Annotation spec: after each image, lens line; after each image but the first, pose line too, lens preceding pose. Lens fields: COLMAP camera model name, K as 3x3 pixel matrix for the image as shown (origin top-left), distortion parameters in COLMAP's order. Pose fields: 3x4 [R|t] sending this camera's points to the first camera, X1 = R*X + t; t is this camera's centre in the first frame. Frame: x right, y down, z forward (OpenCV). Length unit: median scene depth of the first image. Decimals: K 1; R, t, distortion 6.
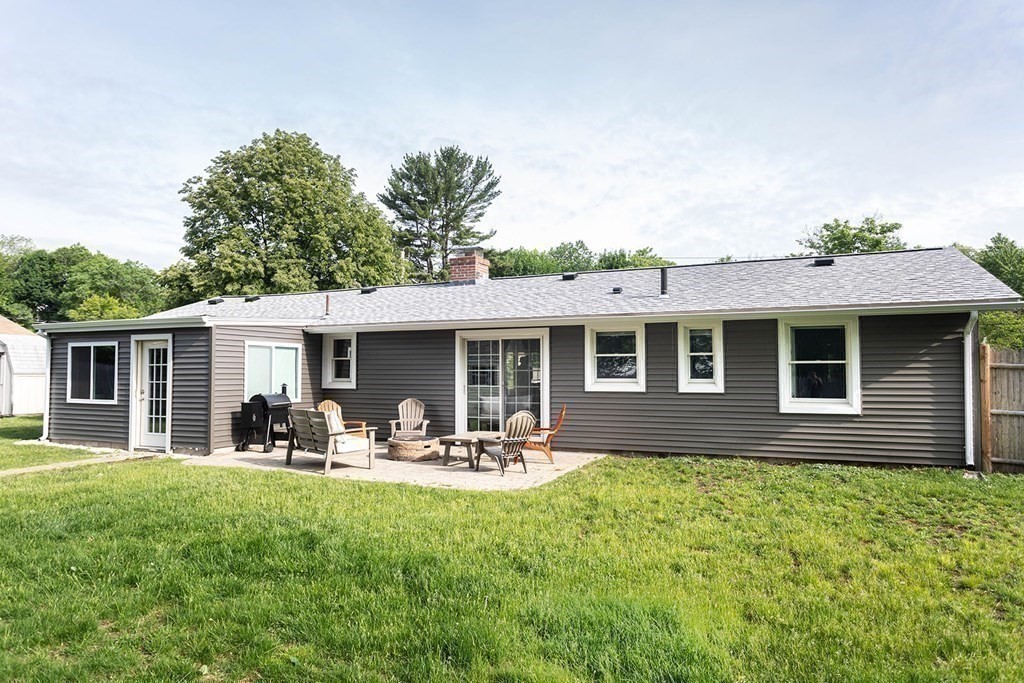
lens RADIAL K [[649.0, 0, 512.0], [0, 649.0, 341.5], [0, 0, 1]] dist [0.001050, 0.000118]
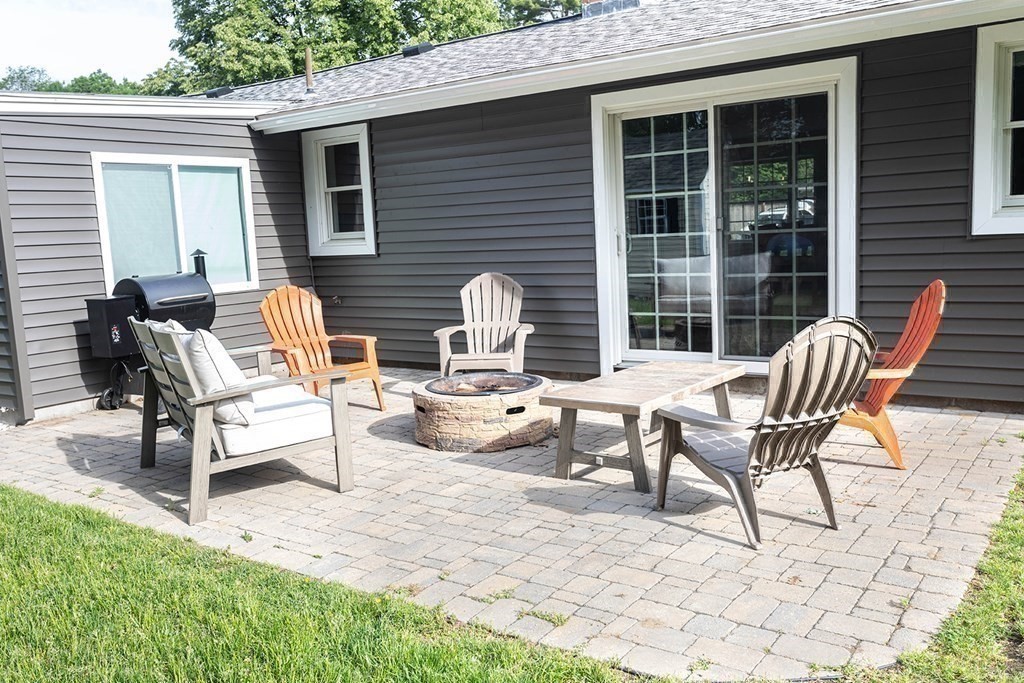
lens RADIAL K [[885.2, 0, 512.0], [0, 885.2, 341.5], [0, 0, 1]] dist [0.004151, 0.004467]
pose [[0.978200, -0.020447, -0.206658, -0.025586], [0.057267, 0.983115, 0.173796, 0.032755], [0.199615, -0.181841, 0.962854, 0.441148]]
